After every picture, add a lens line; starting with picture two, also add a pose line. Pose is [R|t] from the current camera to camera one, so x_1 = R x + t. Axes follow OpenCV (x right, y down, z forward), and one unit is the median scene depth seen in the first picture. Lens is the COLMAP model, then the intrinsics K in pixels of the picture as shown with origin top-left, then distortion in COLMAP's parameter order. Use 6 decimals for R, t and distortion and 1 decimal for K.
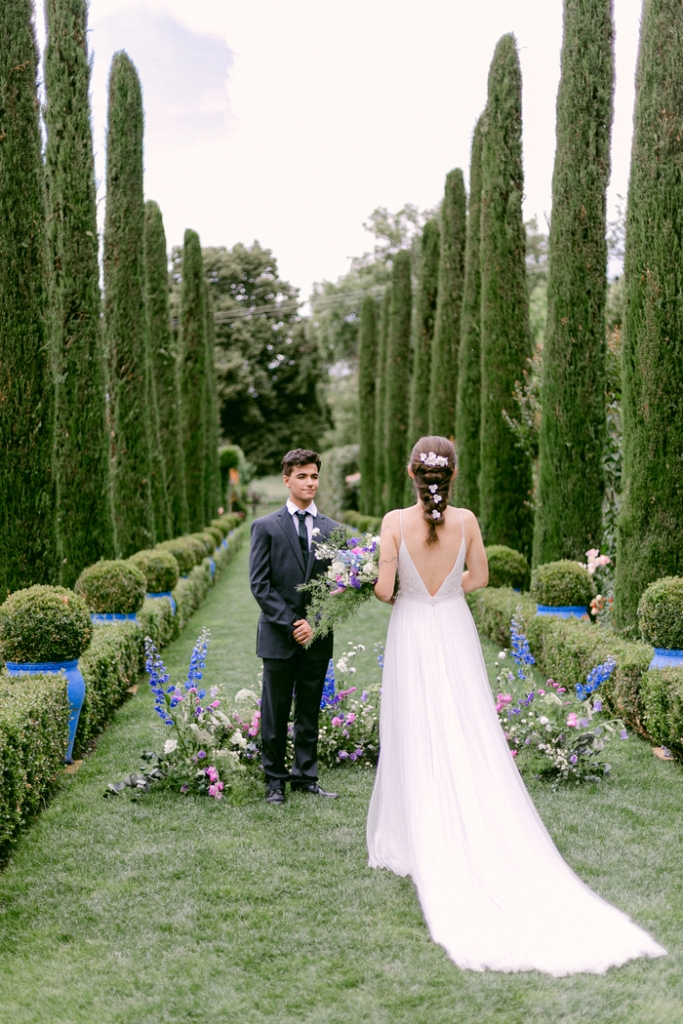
lens RADIAL K [[1514.5, 0, 310.0], [0, 1514.5, 535.5], [0, 0, 1]] dist [-0.018687, 0.089386]
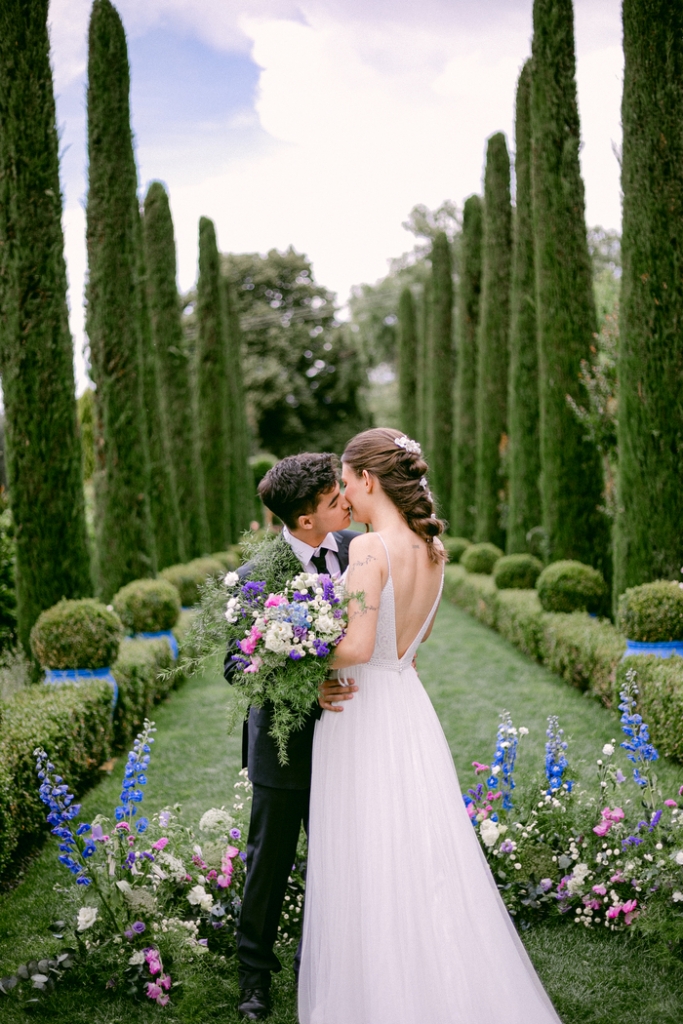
lens RADIAL K [[1572.0, 0, 339.8], [0, 1572.0, 548.8], [0, 0, 1]] dist [-0.088617, -0.037831]
pose [[0.999413, -0.032582, -0.010610, 0.011697], [0.032586, 0.999469, 0.000243, -0.004979], [0.010596, -0.000588, 0.999944, 0.171378]]
